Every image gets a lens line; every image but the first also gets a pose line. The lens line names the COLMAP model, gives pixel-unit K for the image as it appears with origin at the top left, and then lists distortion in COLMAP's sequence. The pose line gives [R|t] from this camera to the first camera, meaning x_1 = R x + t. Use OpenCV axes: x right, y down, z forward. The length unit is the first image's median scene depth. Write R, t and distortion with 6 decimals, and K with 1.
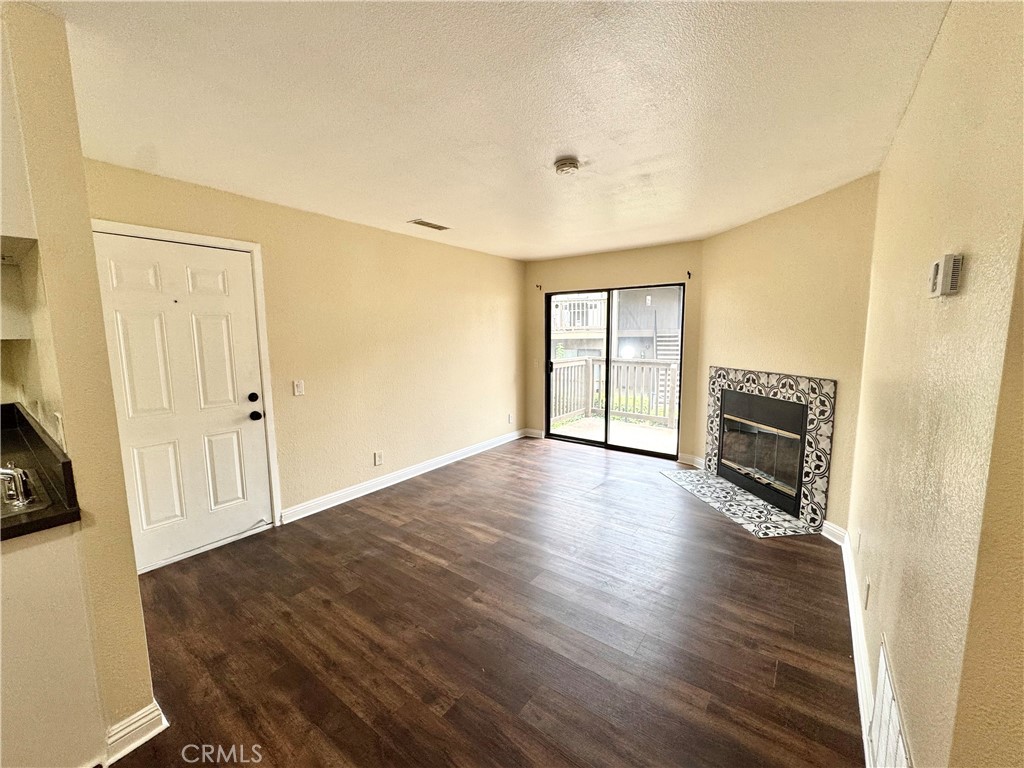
lens RADIAL K [[409.3, 0, 508.8], [0, 409.3, 382.6], [0, 0, 1]] dist [0.001359, 0.000015]
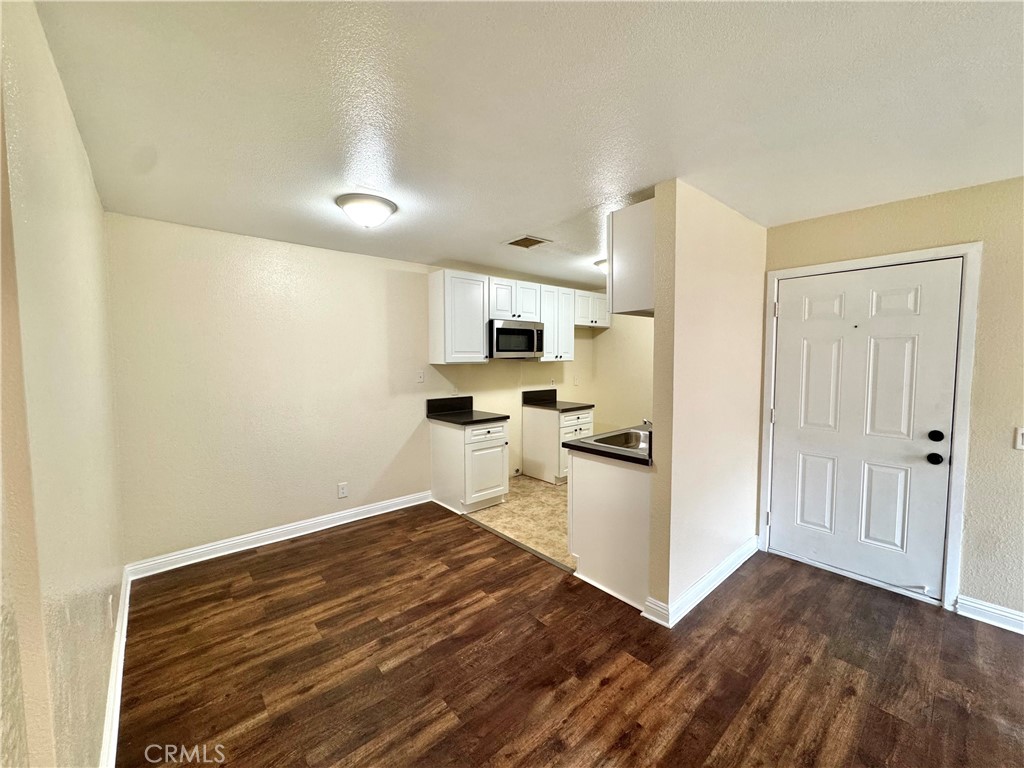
lens RADIAL K [[409.3, 0, 515.3], [0, 409.3, 383.0], [0, 0, 1]] dist [0.001359, 0.000015]
pose [[-0.201680, 0.070817, -0.976888, 0.369621], [-0.114610, 0.988825, 0.095344, -0.055420], [0.972723, 0.131190, -0.191309, 0.367584]]
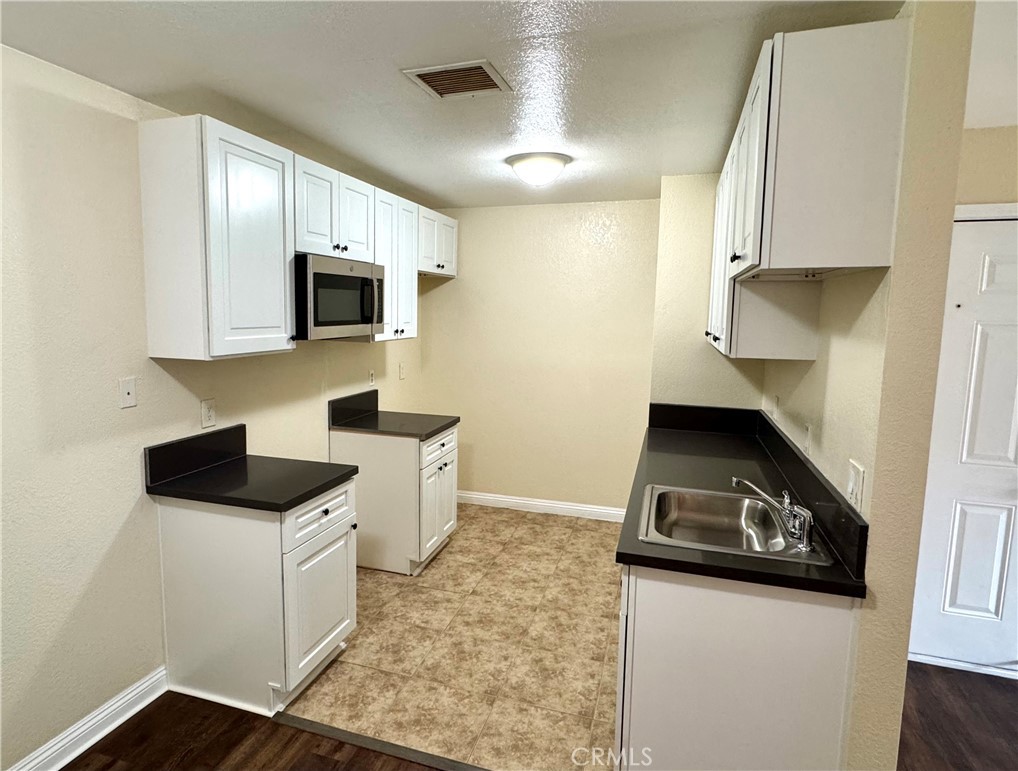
lens RADIAL K [[583.5, 0, 482.3], [0, 583.5, 379.5], [0, 0, 1]] dist [-0.004289, 0.000997]
pose [[0.317330, 0.122794, -0.940331, -0.115059], [-0.133223, 0.987520, 0.083998, -0.048492], [0.938911, 0.098618, 0.329729, -0.078643]]
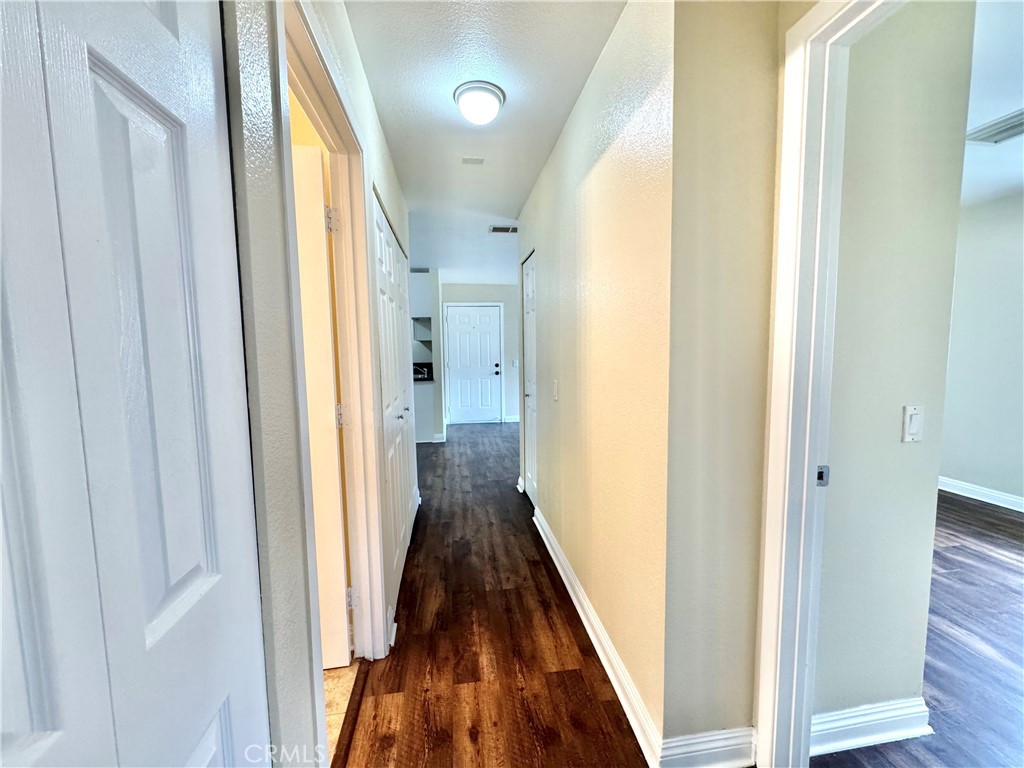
lens RADIAL K [[409.3, 0, 515.6], [0, 409.3, 383.1], [0, 0, 1]] dist [0.001359, 0.000015]
pose [[0.712630, 0.061118, -0.698873, 1.295847], [-0.075752, 0.997077, 0.009954, 0.120807], [0.697438, 0.045848, 0.715177, -0.734869]]
